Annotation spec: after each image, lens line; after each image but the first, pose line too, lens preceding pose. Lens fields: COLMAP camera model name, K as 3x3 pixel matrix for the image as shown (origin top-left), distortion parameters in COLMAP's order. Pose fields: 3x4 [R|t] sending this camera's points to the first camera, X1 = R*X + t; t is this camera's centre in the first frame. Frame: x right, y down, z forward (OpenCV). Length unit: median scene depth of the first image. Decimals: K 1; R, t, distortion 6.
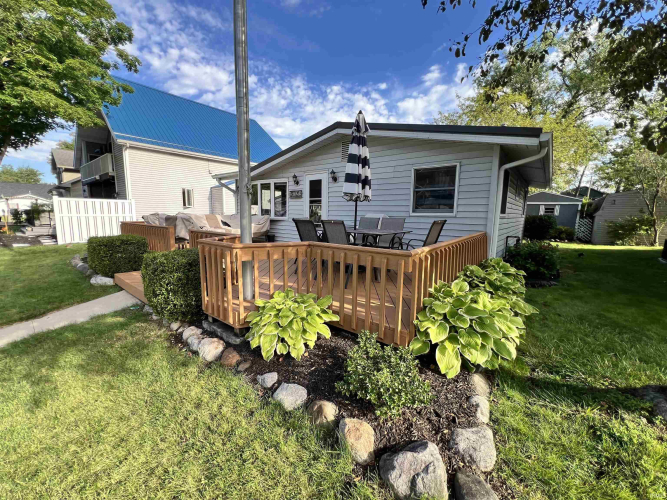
lens RADIAL K [[268.3, 0, 334.1], [0, 268.3, 247.6], [0, 0, 1]] dist [-0.000992, 0.000610]
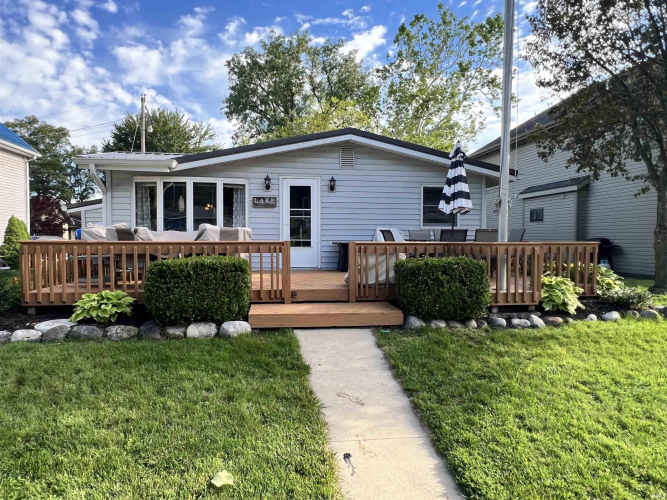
lens RADIAL K [[434.7, 0, 329.8], [0, 434.7, 251.8], [0, 0, 1]] dist [0.003815, 0.000131]
pose [[0.693458, -0.034253, 0.719682, -0.942128], [0.095558, 0.994418, -0.044747, 0.006737], [-0.714132, 0.099802, 0.692860, 0.067256]]
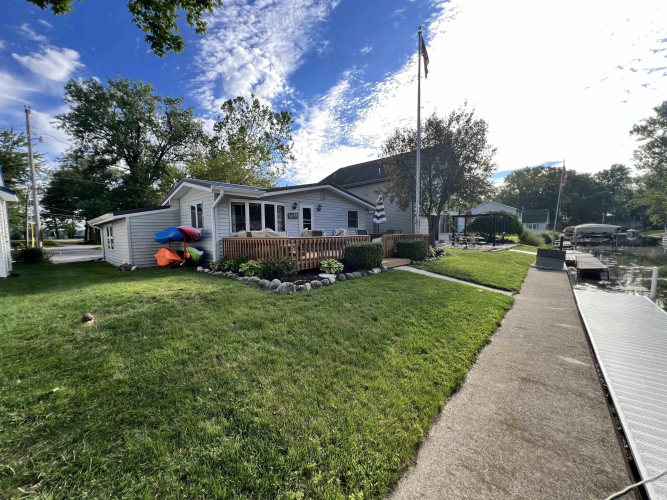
lens RADIAL K [[268.3, 0, 336.1], [0, 268.3, 249.8], [0, 0, 1]] dist [-0.000992, 0.000610]
pose [[0.072931, -0.079091, 0.994196, -1.644417], [0.137829, 0.988085, 0.068494, -0.095243], [-0.987767, 0.132034, 0.082963, 0.733081]]
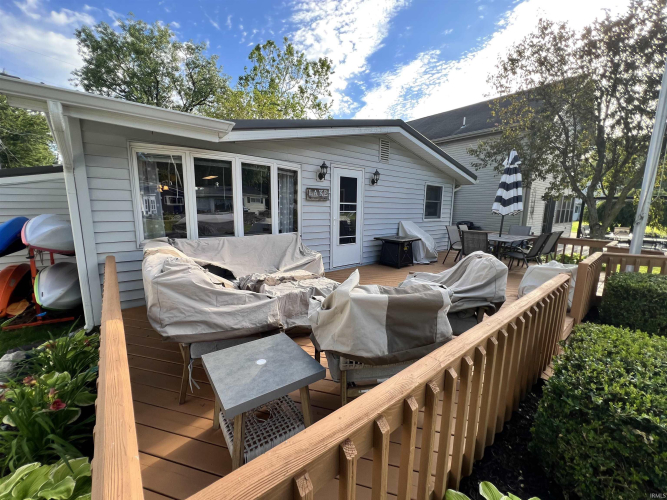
lens RADIAL K [[270.2, 0, 334.4], [0, 270.2, 249.0], [0, 0, 1]] dist [-0.002780, 0.000643]
pose [[0.214215, -0.159723, 0.963639, -0.810049], [0.105717, 0.984536, 0.139686, -0.168730], [-0.971049, 0.071950, 0.227788, 0.888233]]
